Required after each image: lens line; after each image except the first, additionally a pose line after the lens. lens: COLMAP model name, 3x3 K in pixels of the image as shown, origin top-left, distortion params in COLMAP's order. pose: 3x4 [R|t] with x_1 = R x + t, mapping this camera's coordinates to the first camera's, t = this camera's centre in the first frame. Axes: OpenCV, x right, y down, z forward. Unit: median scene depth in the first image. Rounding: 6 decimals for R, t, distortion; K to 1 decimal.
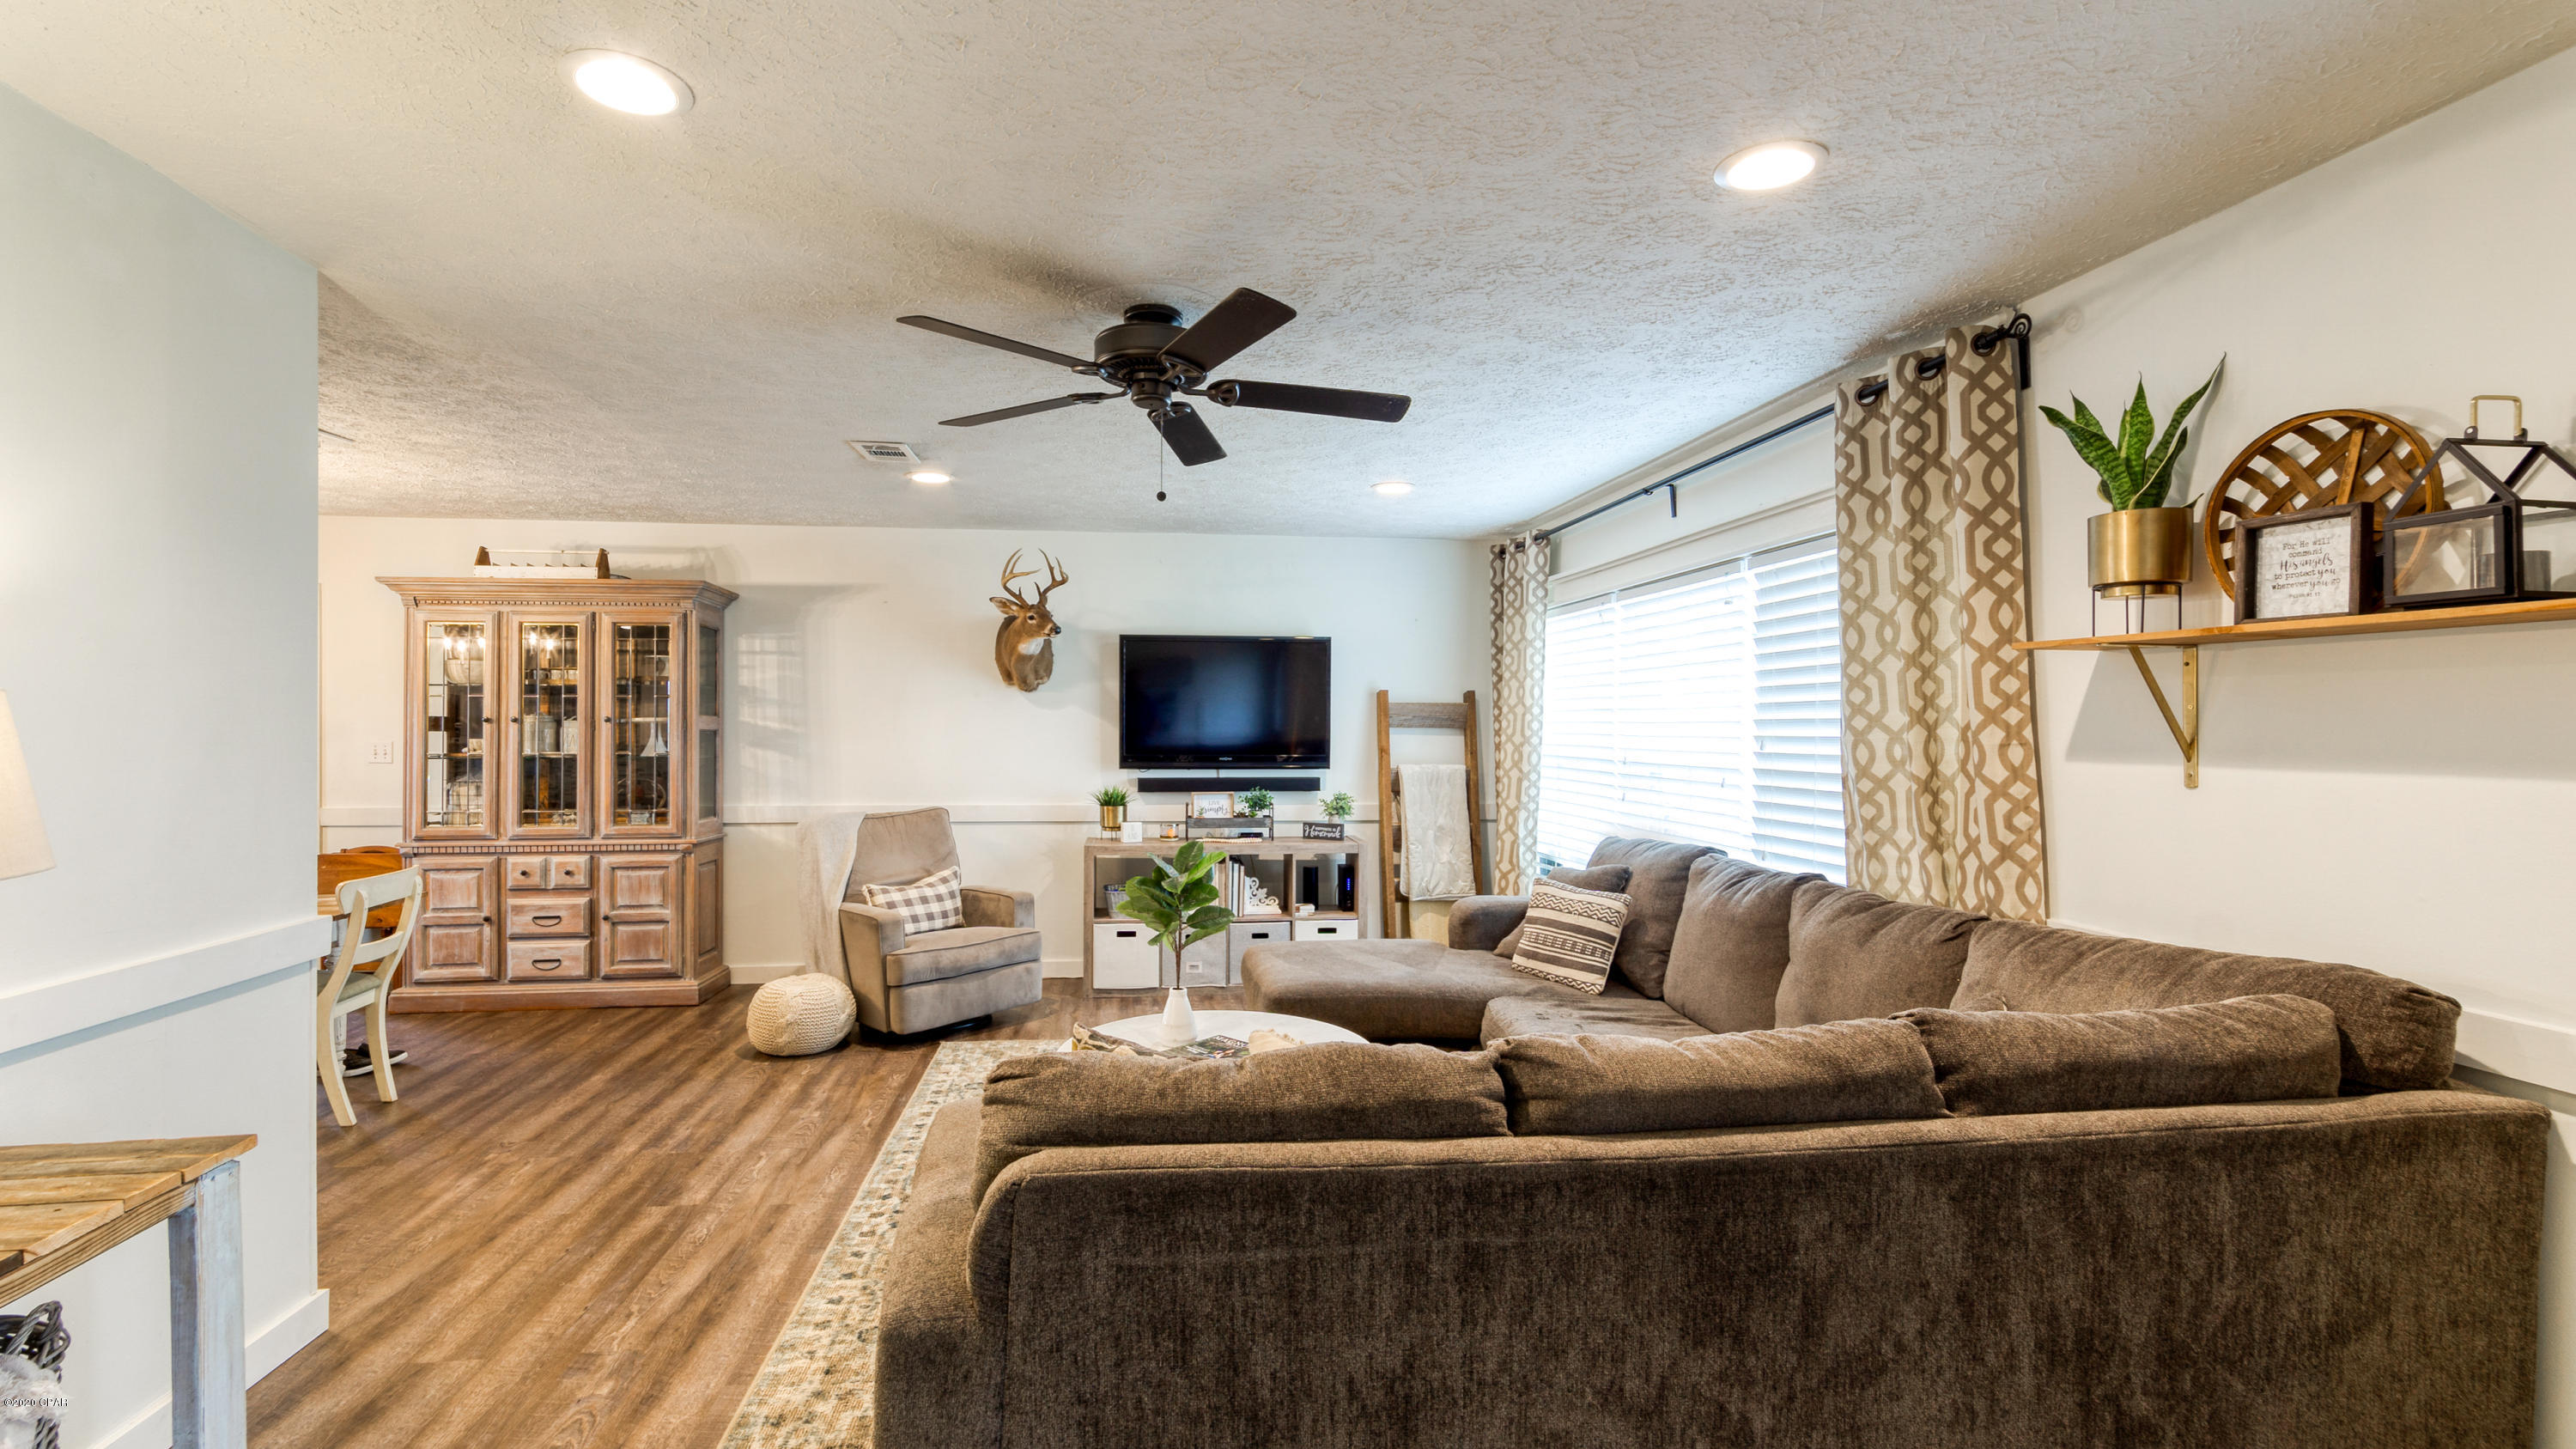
lens RADIAL K [[1155.4, 0, 1278.1], [0, 1155.4, 711.8], [0, 0, 1]] dist [0.010533, 0.000459]
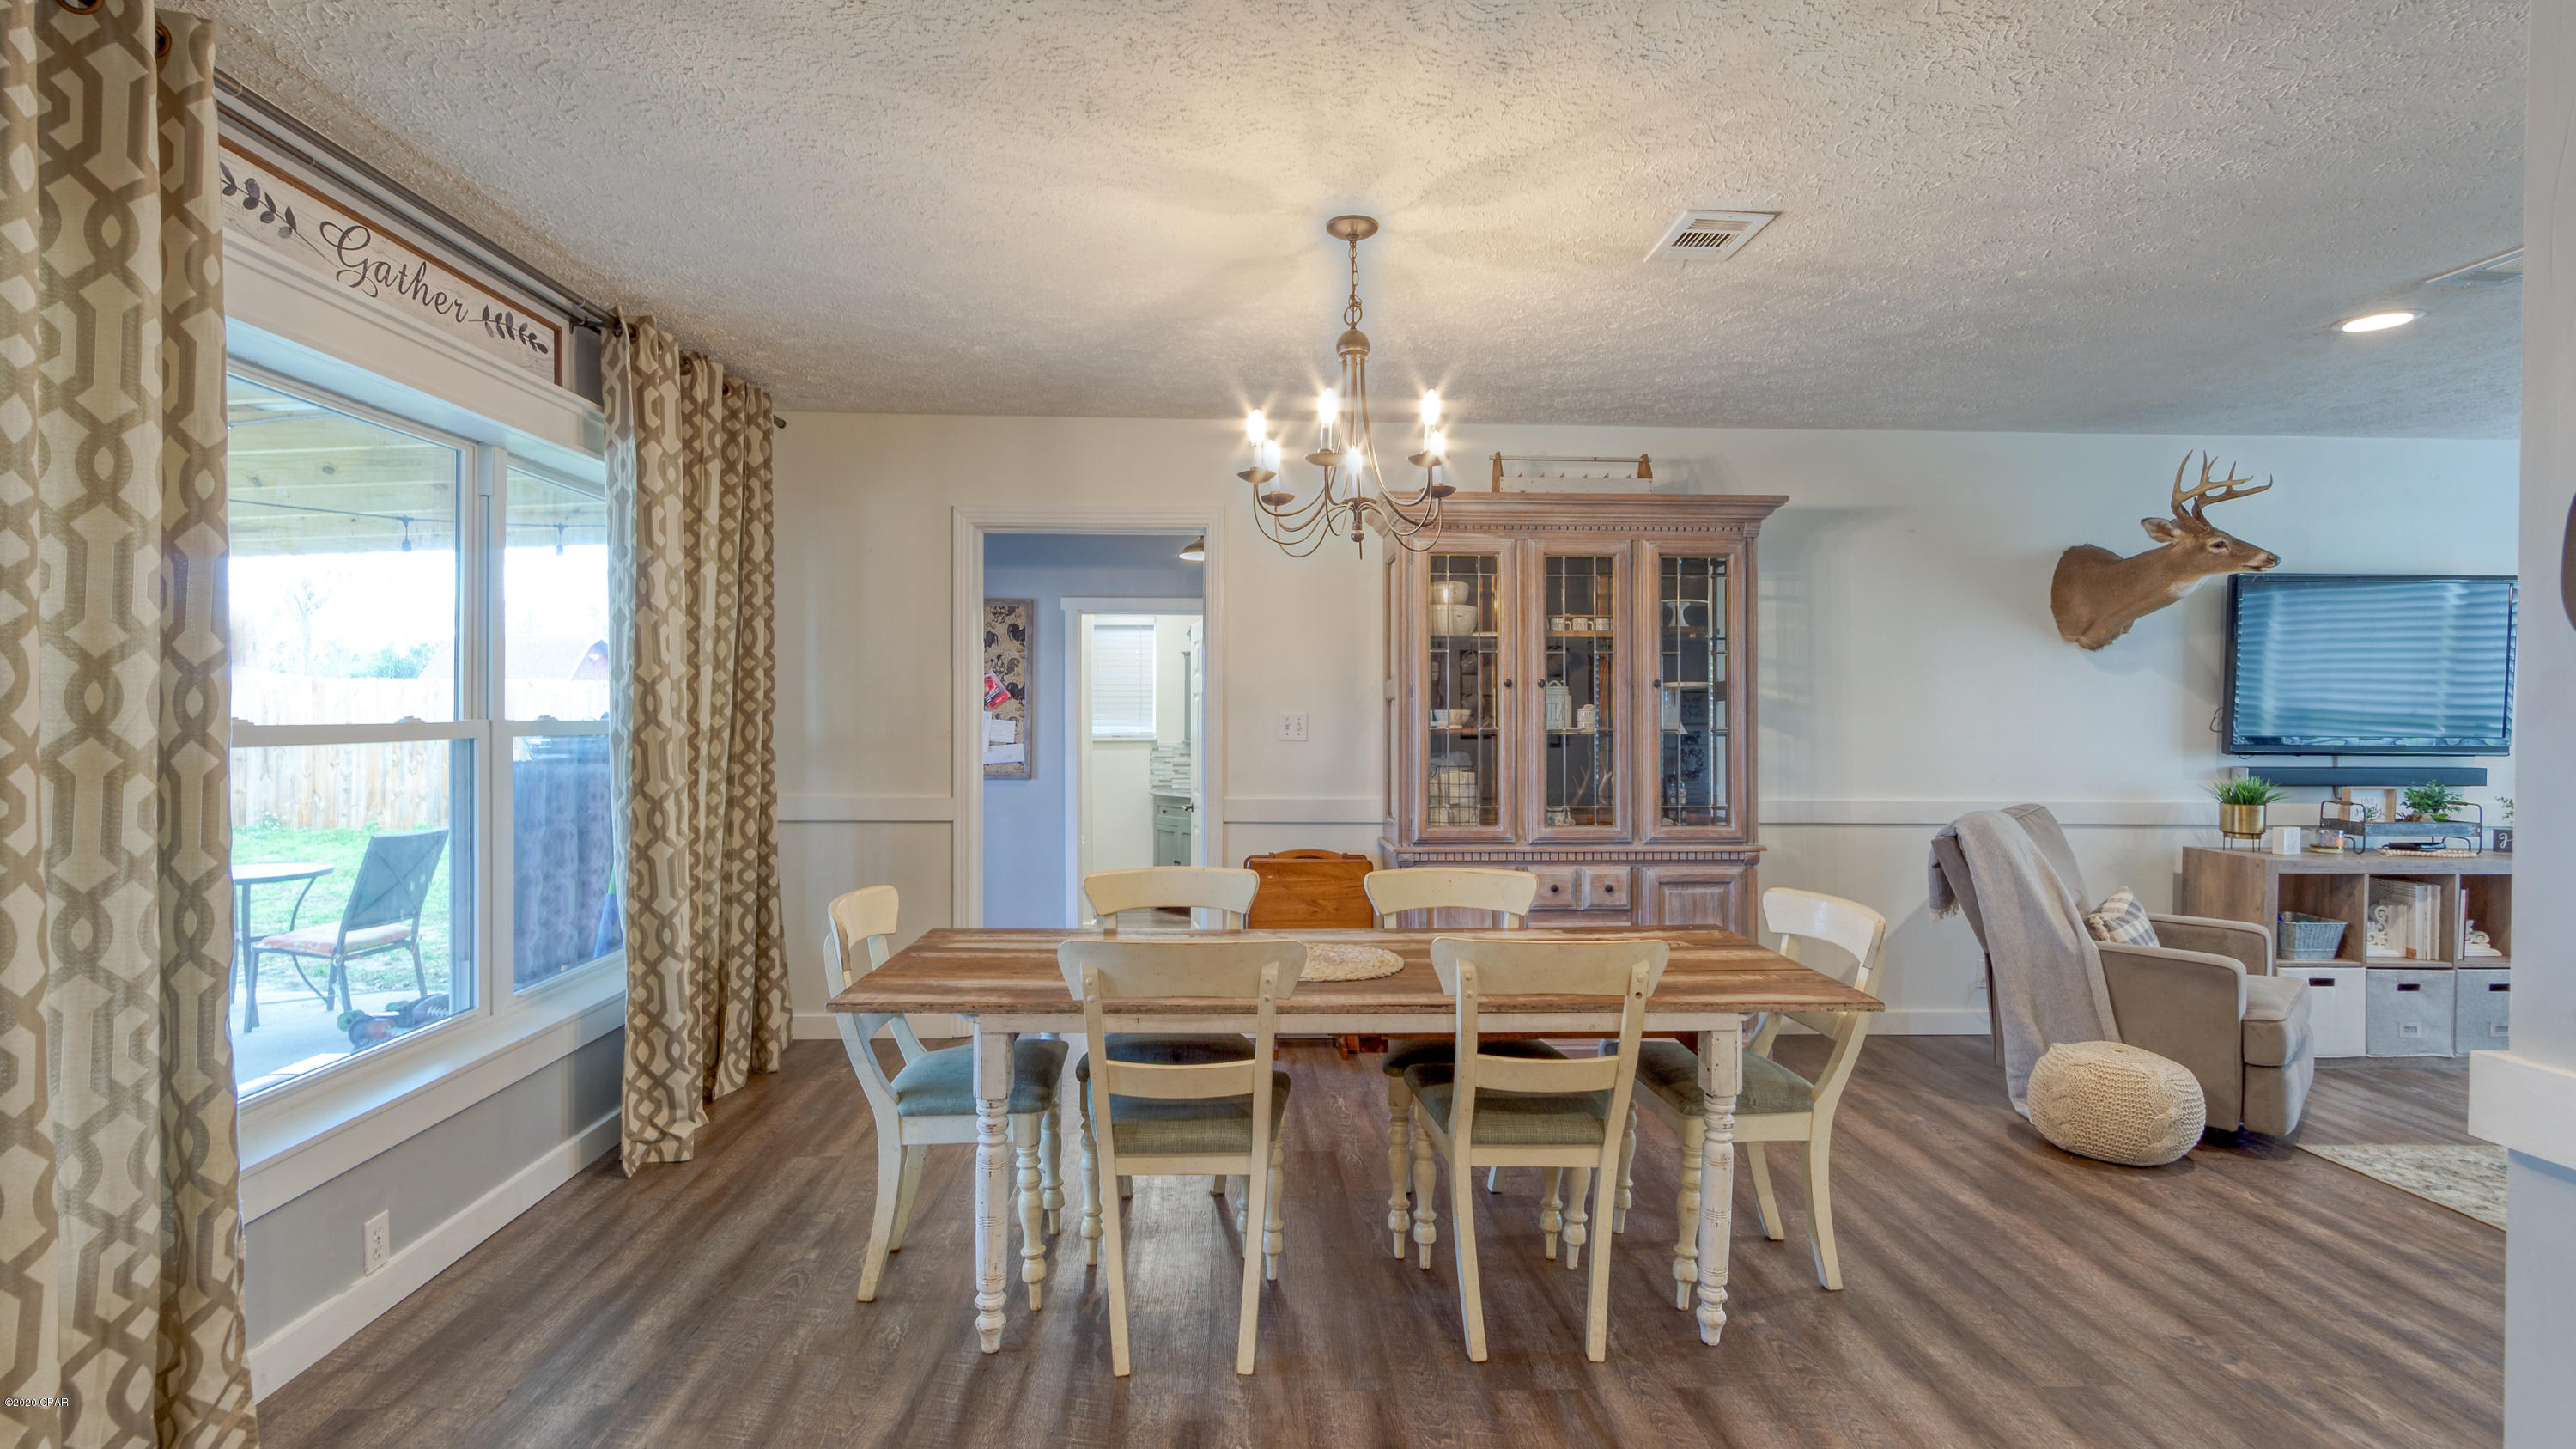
lens RADIAL K [[1155.4, 0, 1278.8], [0, 1155.4, 725.2], [0, 0, 1]] dist [0.010533, 0.000459]
pose [[0.996882, -0.002871, -0.078851, -0.757874], [0.003354, 0.999976, 0.005989, 0.028306], [0.078832, -0.006235, 0.996868, 0.242491]]
